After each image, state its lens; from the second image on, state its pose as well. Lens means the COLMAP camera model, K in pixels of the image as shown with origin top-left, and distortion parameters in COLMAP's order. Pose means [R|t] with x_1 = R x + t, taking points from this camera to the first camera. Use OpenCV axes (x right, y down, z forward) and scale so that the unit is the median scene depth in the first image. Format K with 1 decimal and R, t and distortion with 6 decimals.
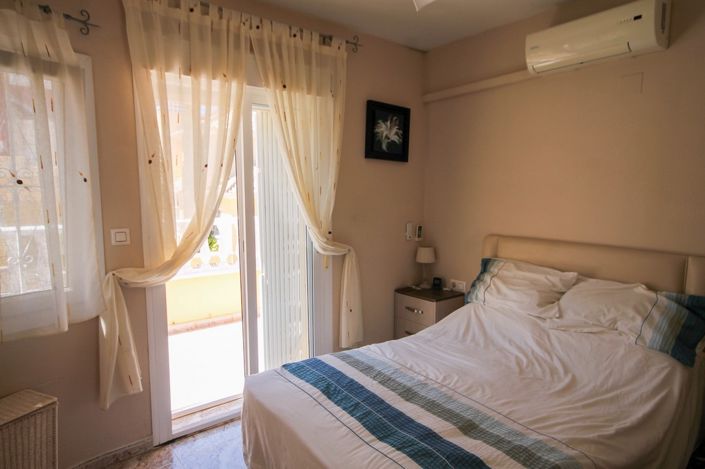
lens RADIAL K [[406.8, 0, 352.0], [0, 406.8, 235.6], [0, 0, 1]] dist [-0.009736, -0.001861]
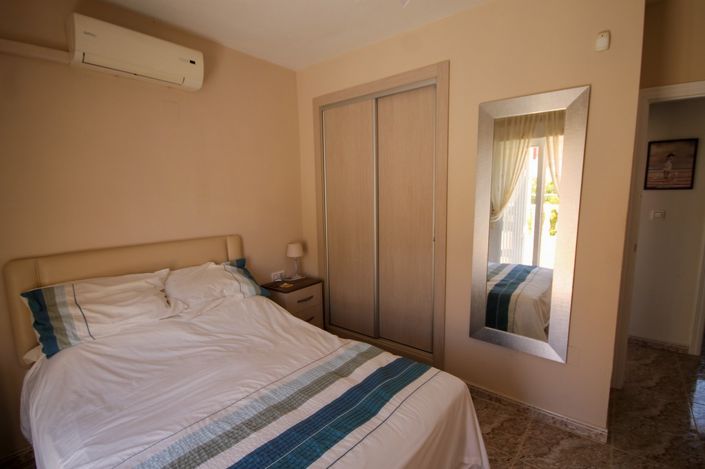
lens RADIAL K [[326.7, 0, 351.7], [0, 326.7, 235.1], [0, 0, 1]] dist [-0.001775, -0.002355]
pose [[-0.197178, -0.120352, 0.972952, -0.481171], [0.128584, 0.980688, 0.147368, -0.077970], [-0.971899, 0.154164, -0.177895, 0.757076]]
